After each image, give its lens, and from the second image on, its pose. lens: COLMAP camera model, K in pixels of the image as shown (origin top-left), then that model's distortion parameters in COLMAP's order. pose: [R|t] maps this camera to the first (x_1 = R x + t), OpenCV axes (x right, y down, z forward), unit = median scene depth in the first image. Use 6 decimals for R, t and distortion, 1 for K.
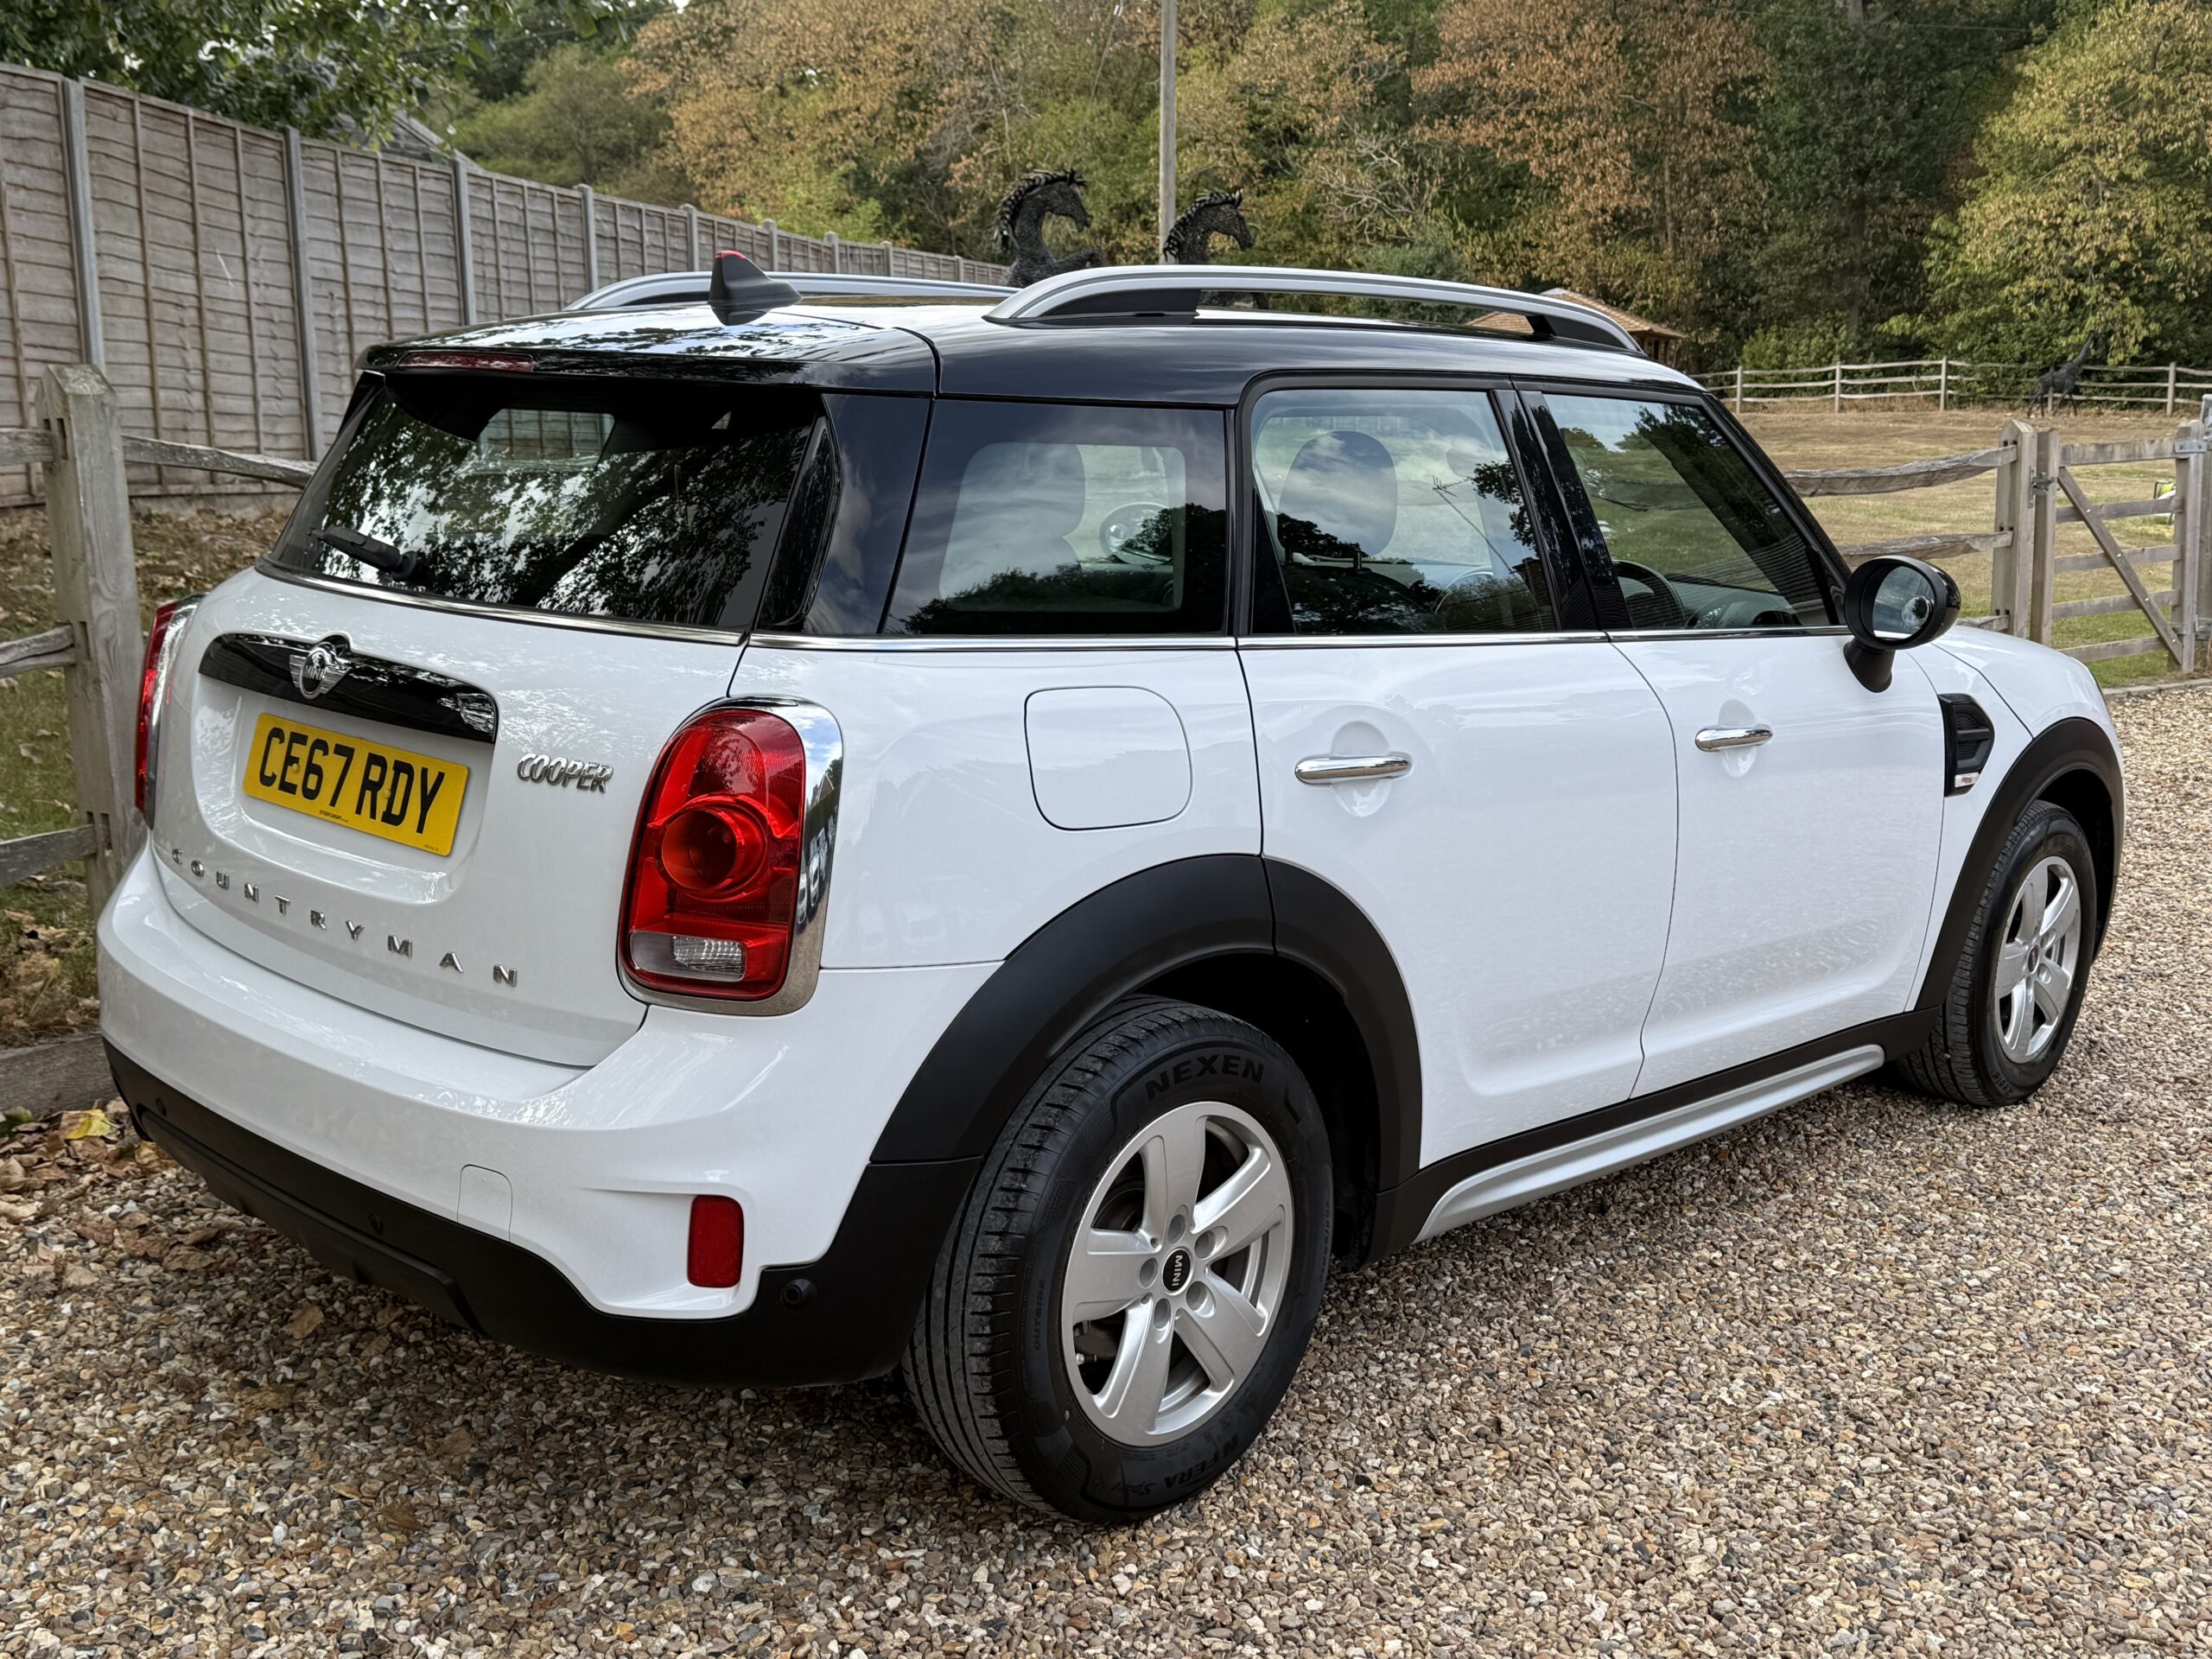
lens RADIAL K [[2457.2, 0, 1106.0], [0, 2457.2, 829.5], [0, 0, 1]] dist [0.175162, -0.455748]
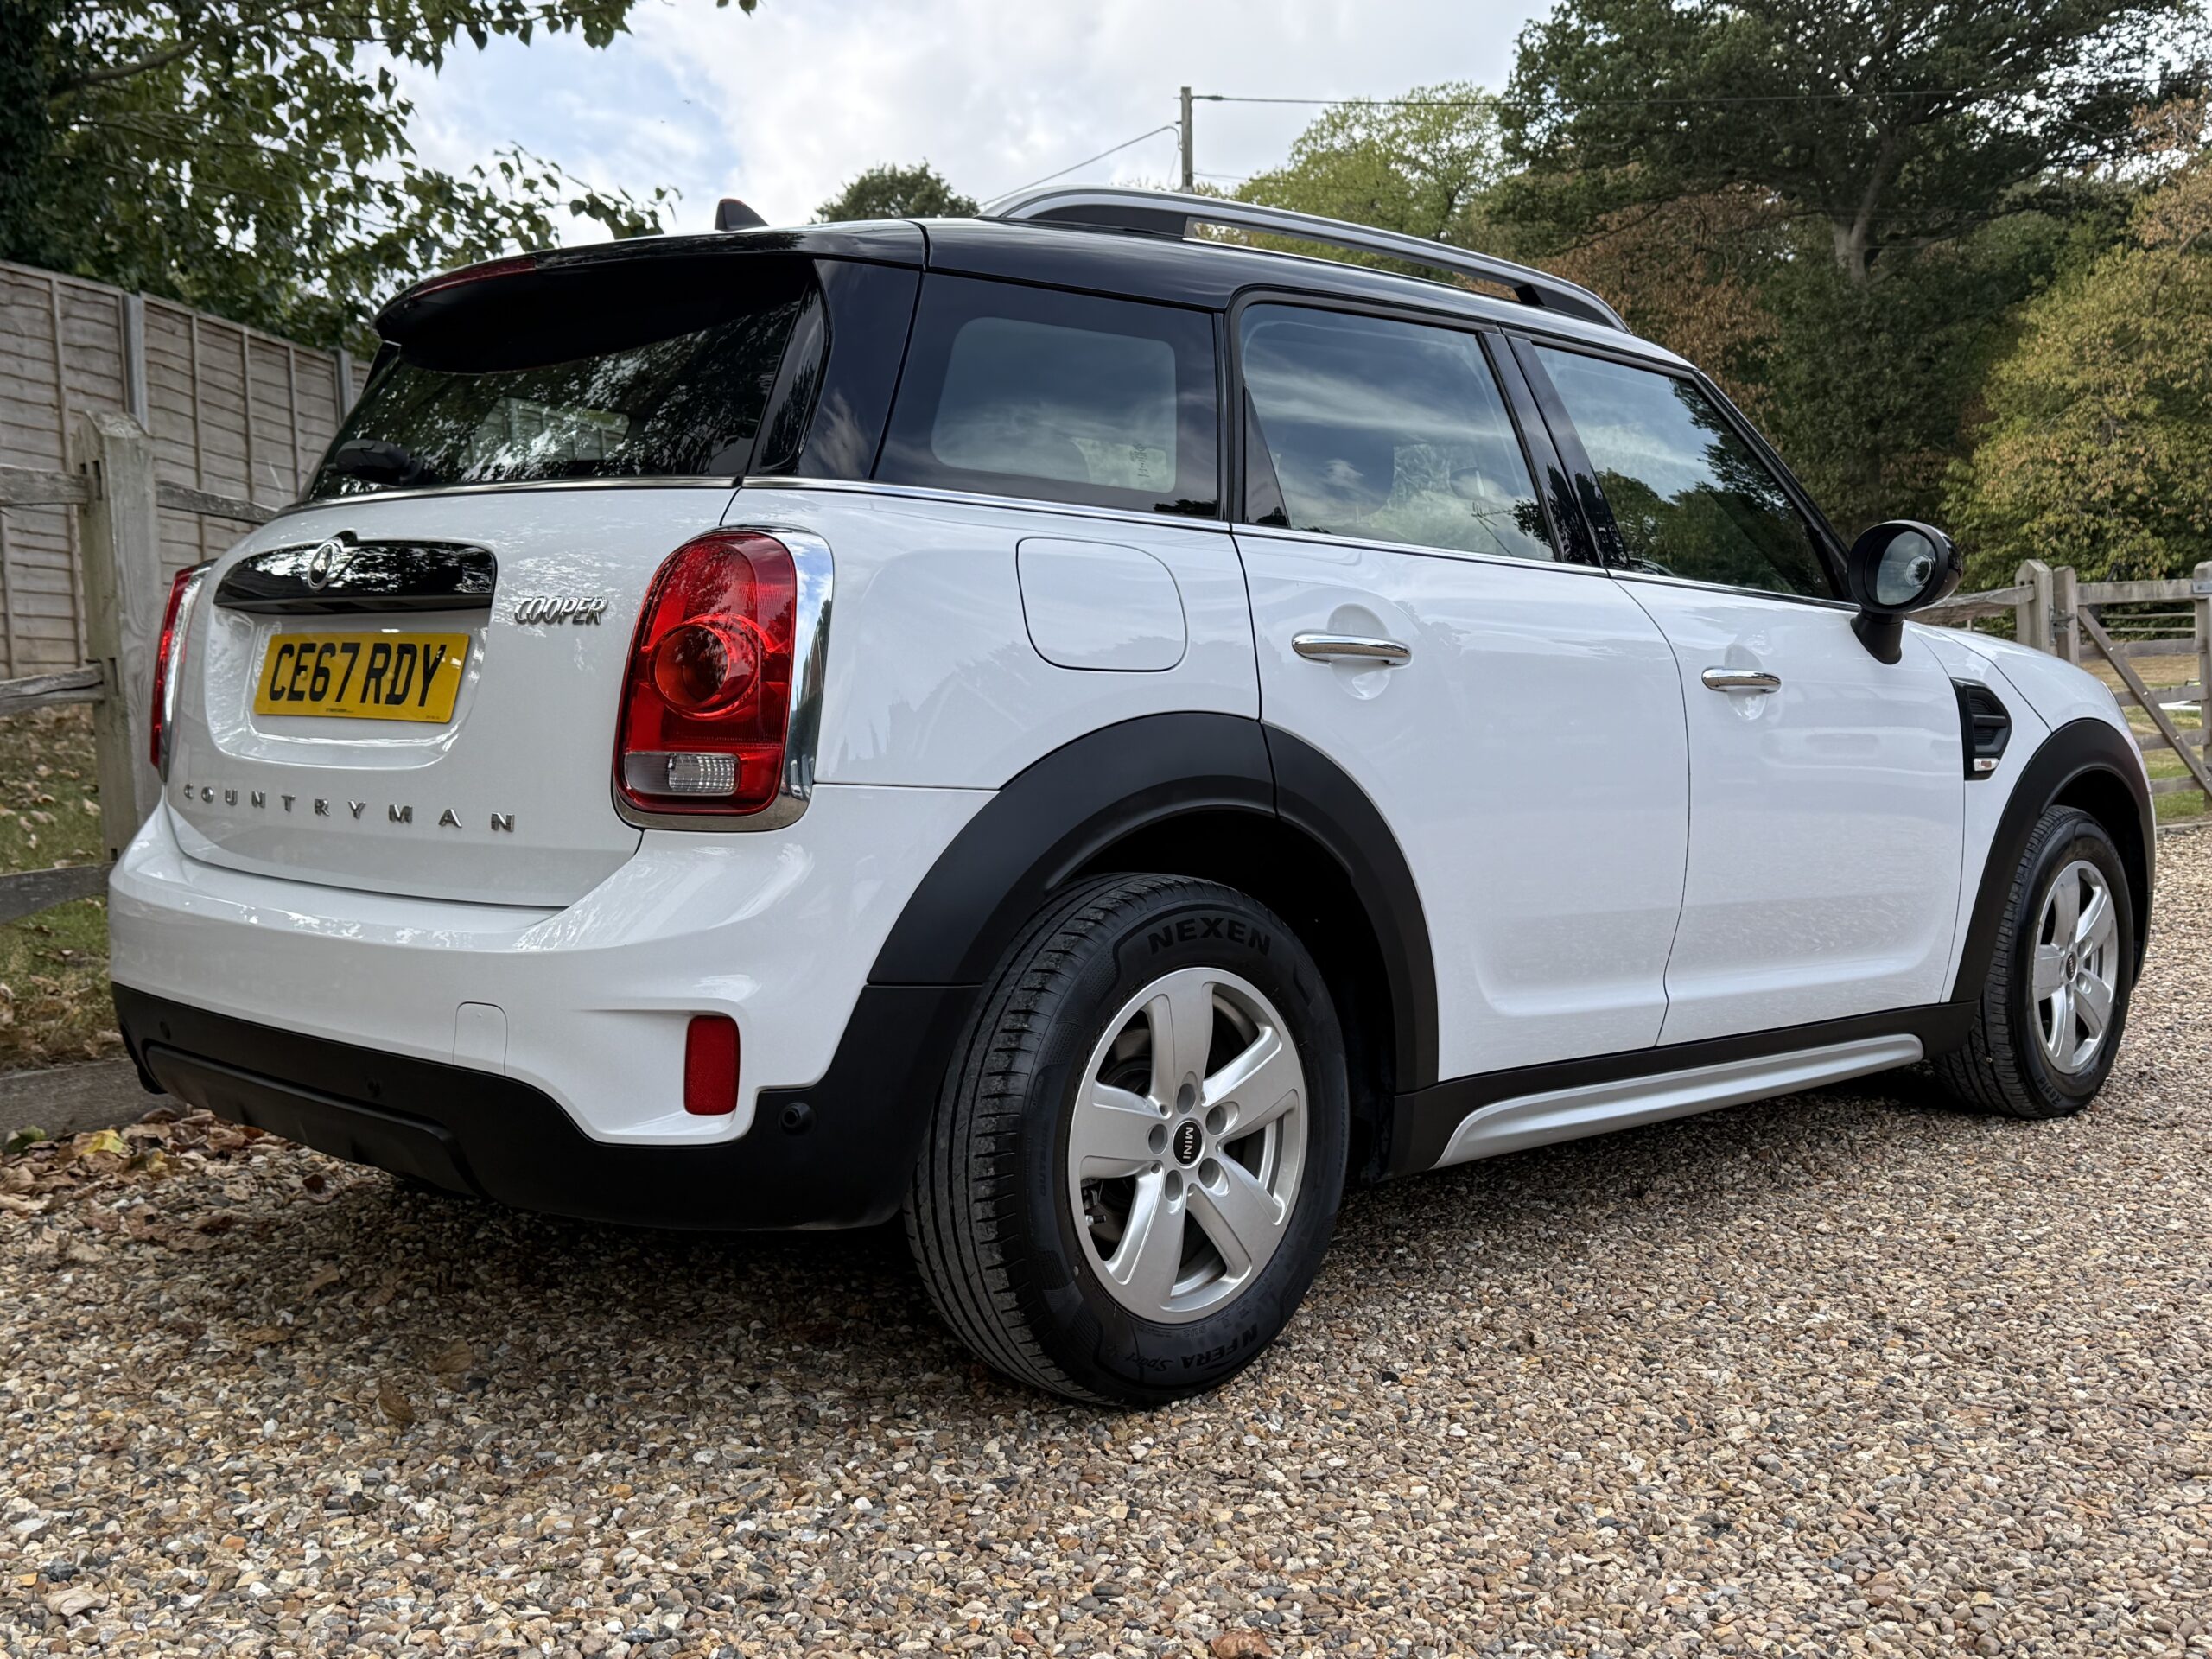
lens RADIAL K [[2457.2, 0, 1106.0], [0, 2457.2, 829.5], [0, 0, 1]] dist [0.175162, -0.455748]
pose [[0.999417, -0.027748, -0.019911, 0.017867], [0.024775, 0.990328, -0.136519, 0.175748], [0.023507, 0.135946, 0.990437, 0.013468]]
